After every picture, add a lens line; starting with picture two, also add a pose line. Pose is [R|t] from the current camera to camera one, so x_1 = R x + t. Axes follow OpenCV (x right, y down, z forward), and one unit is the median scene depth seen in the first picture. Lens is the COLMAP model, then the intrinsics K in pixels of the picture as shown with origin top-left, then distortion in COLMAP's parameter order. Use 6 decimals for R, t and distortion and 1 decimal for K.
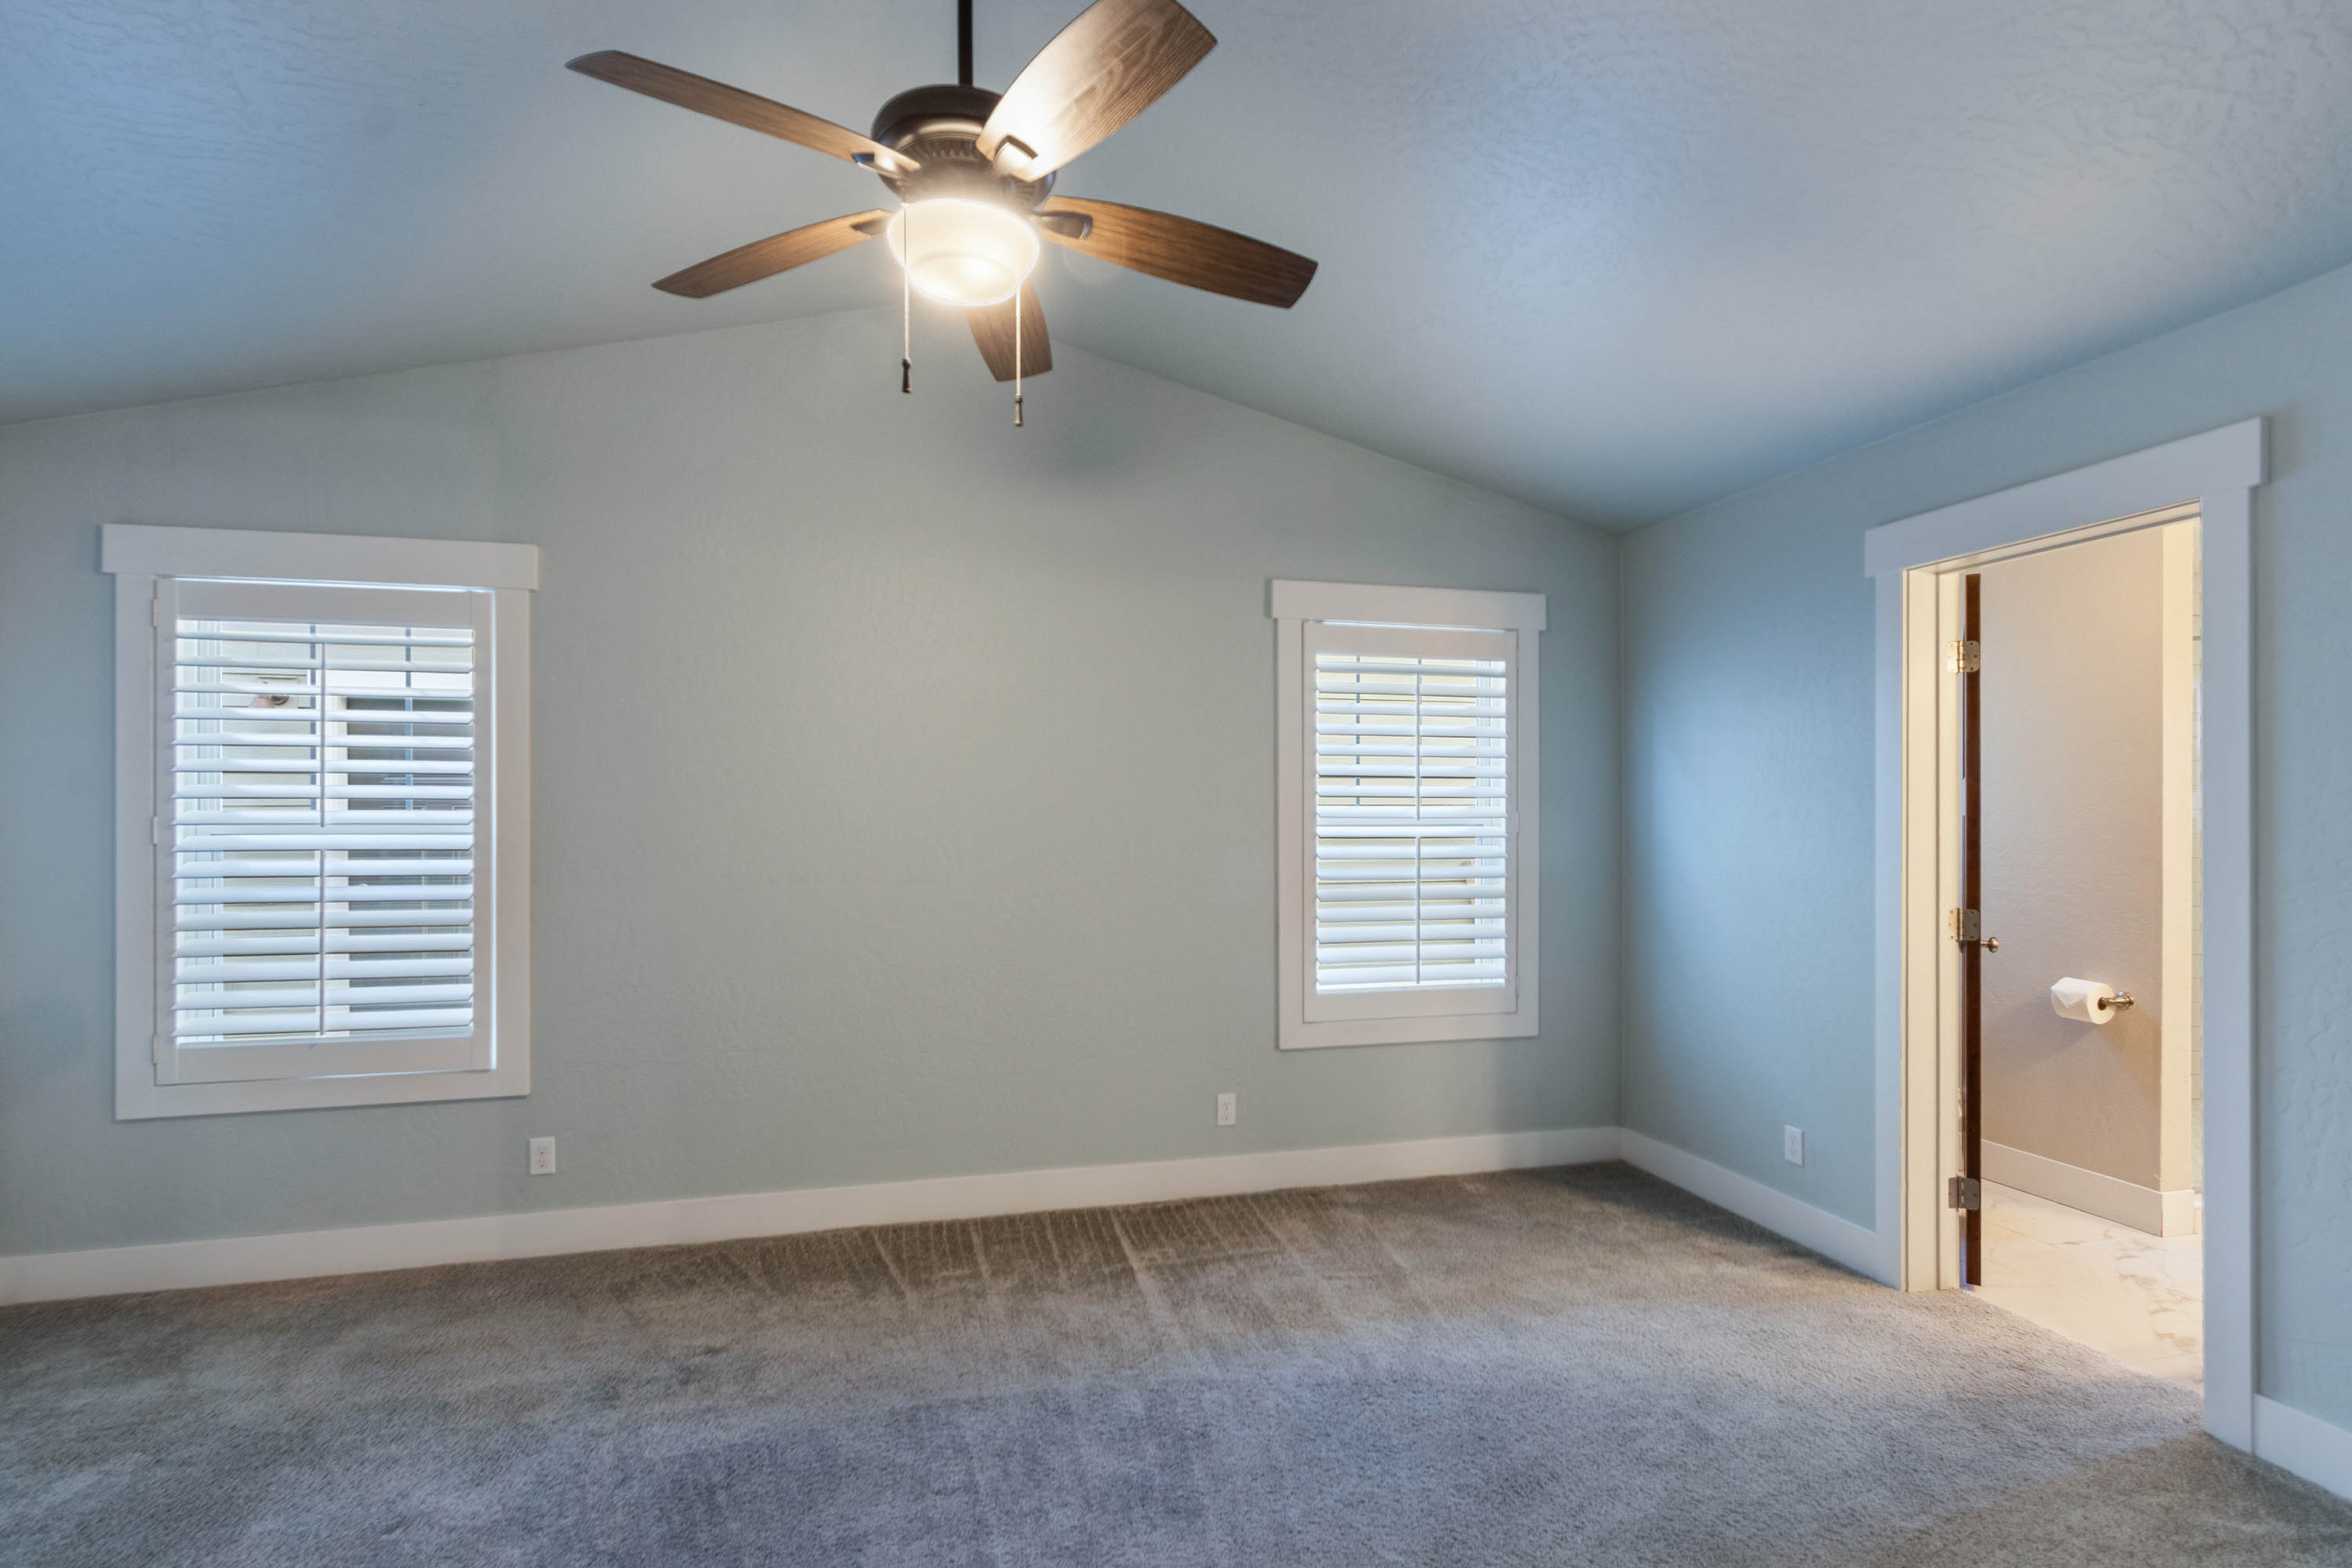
lens RADIAL K [[1079.6, 0, 1161.9], [0, 1079.6, 812.7], [0, 0, 1]] dist [0.000192, -0.000843]
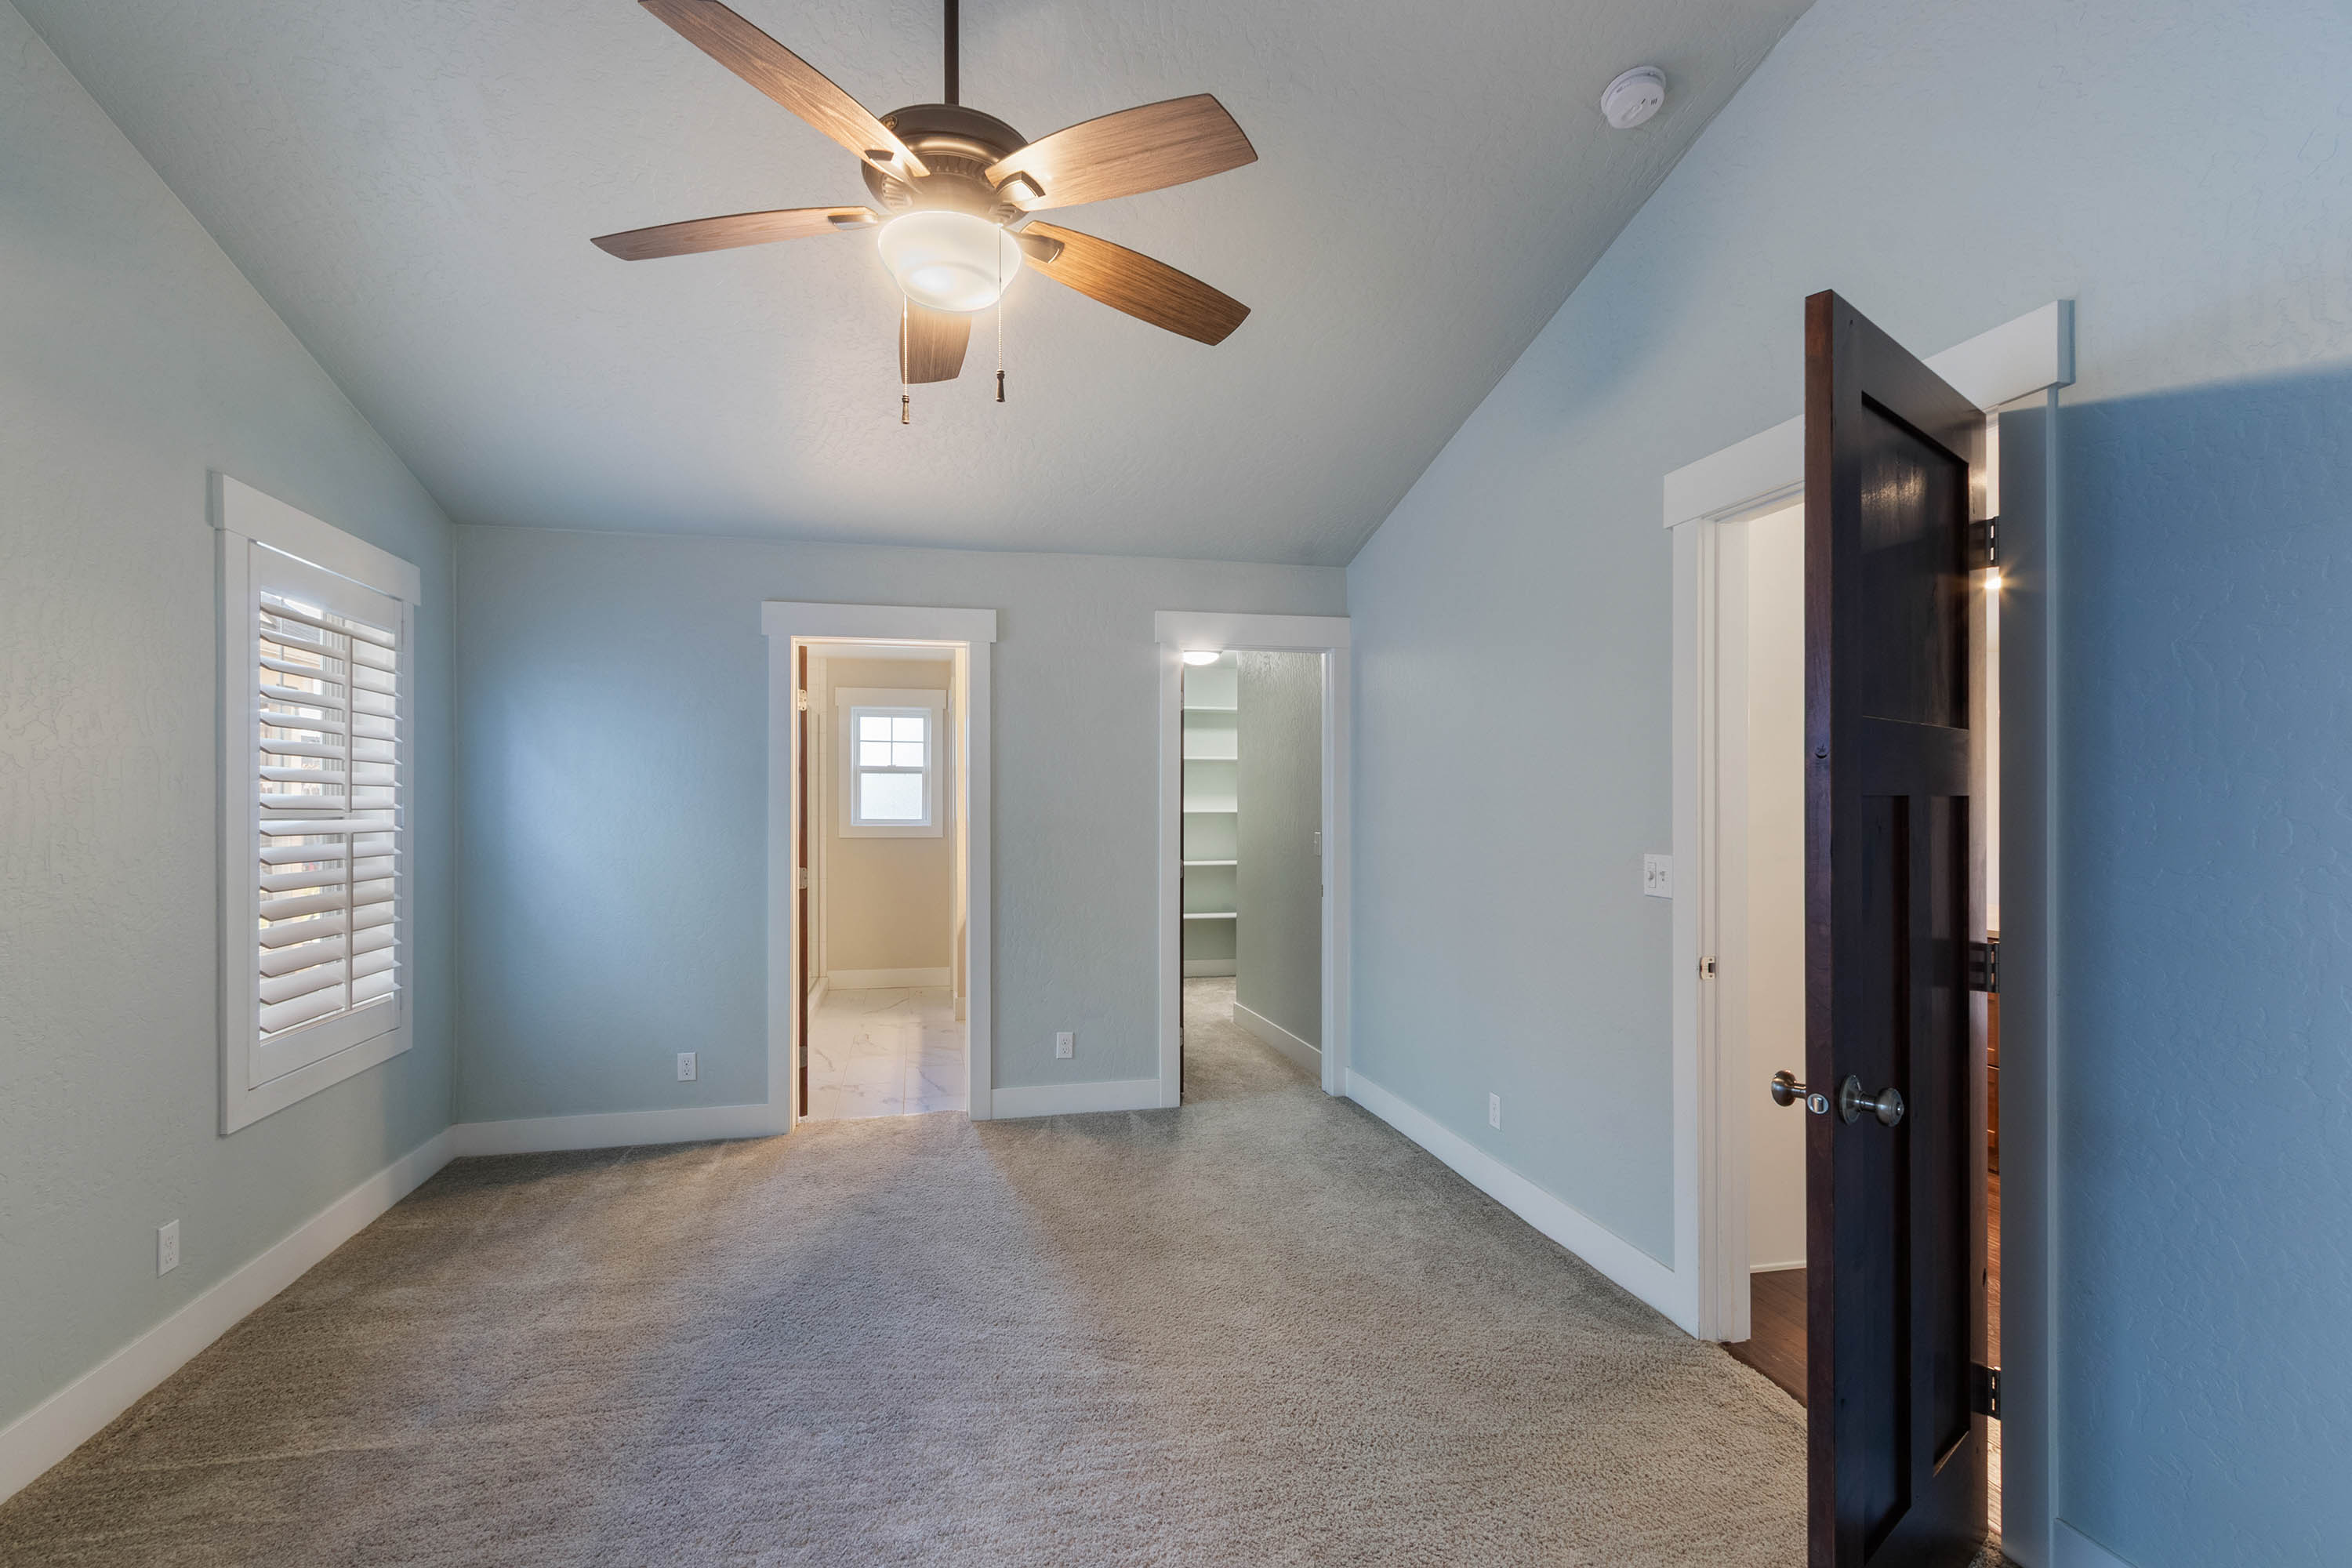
lens RADIAL K [[1079.6, 0, 1161.9], [0, 1079.6, 812.7], [0, 0, 1]] dist [0.000192, -0.000843]
pose [[0.021937, -0.004990, 0.999747, -0.680660], [0.004960, 0.999976, 0.004882, 0.007448], [-0.999747, 0.004851, 0.021961, 0.427030]]
